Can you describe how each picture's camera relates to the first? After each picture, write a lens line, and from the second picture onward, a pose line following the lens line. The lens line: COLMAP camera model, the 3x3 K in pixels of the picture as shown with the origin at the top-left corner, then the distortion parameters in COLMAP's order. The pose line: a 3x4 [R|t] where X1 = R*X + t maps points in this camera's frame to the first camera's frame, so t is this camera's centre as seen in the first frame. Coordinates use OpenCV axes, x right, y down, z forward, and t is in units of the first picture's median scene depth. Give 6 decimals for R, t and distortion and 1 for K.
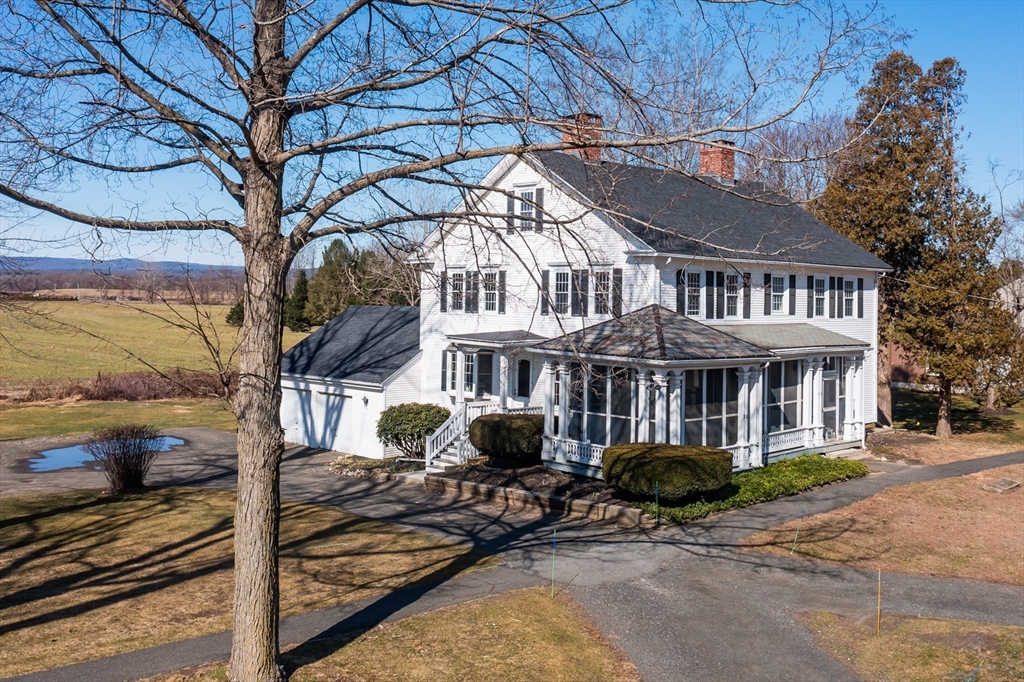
lens RADIAL K [[985.7, 0, 544.1], [0, 985.7, 287.6], [0, 0, 1]] dist [-0.012019, 0.000000]
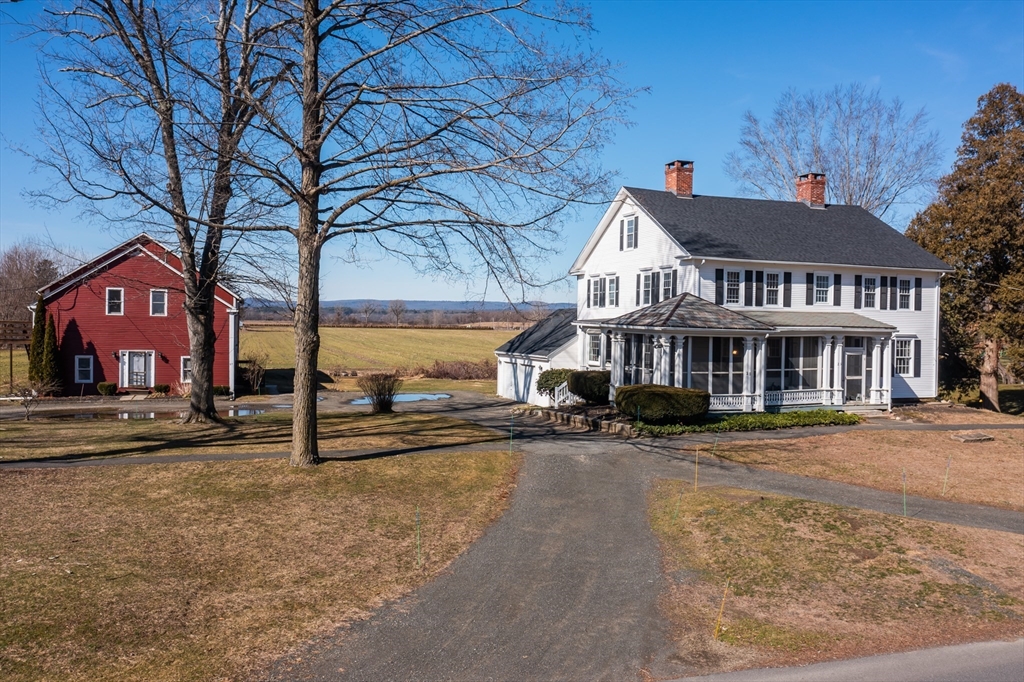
lens RADIAL K [[782.9, 0, 514.2], [0, 782.9, 343.3], [0, 0, 1]] dist [0.000486, -0.001234]
pose [[0.907727, 0.011081, -0.419416, 0.331811], [-0.000302, 0.999668, 0.025758, 0.055991], [0.419562, -0.023254, 0.907429, -0.102778]]
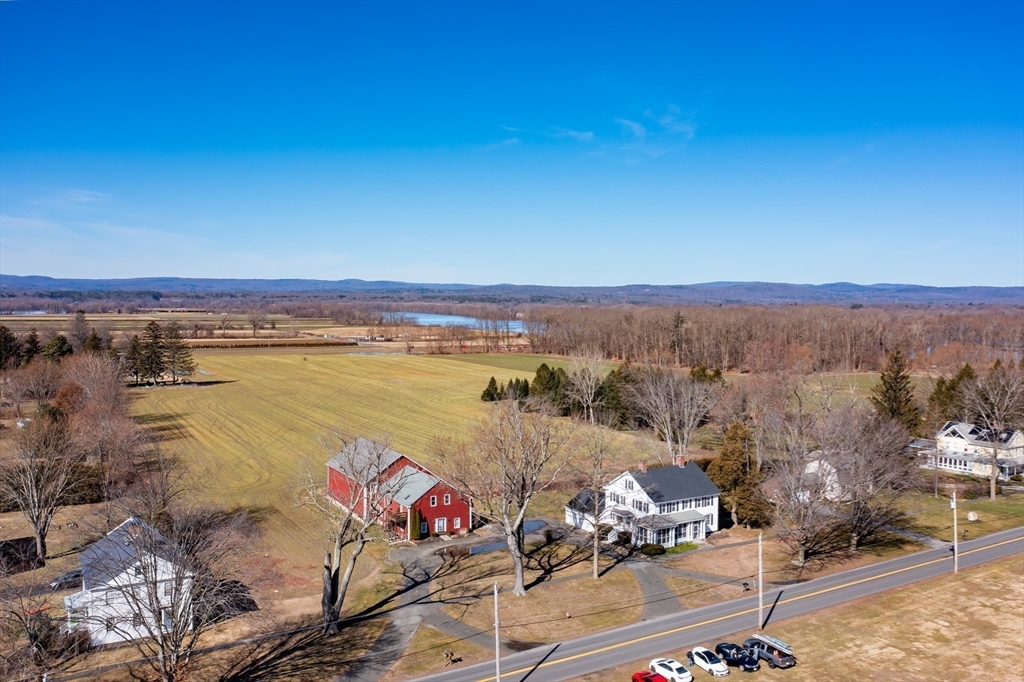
lens RADIAL K [[782.9, 0, 510.9], [0, 782.9, 343.5], [0, 0, 1]] dist [0.000486, -0.001234]
pose [[0.977082, 0.004559, -0.212814, 0.232402], [0.005870, 0.998813, 0.048350, -0.987823], [0.212782, -0.048491, 0.975896, -2.855443]]
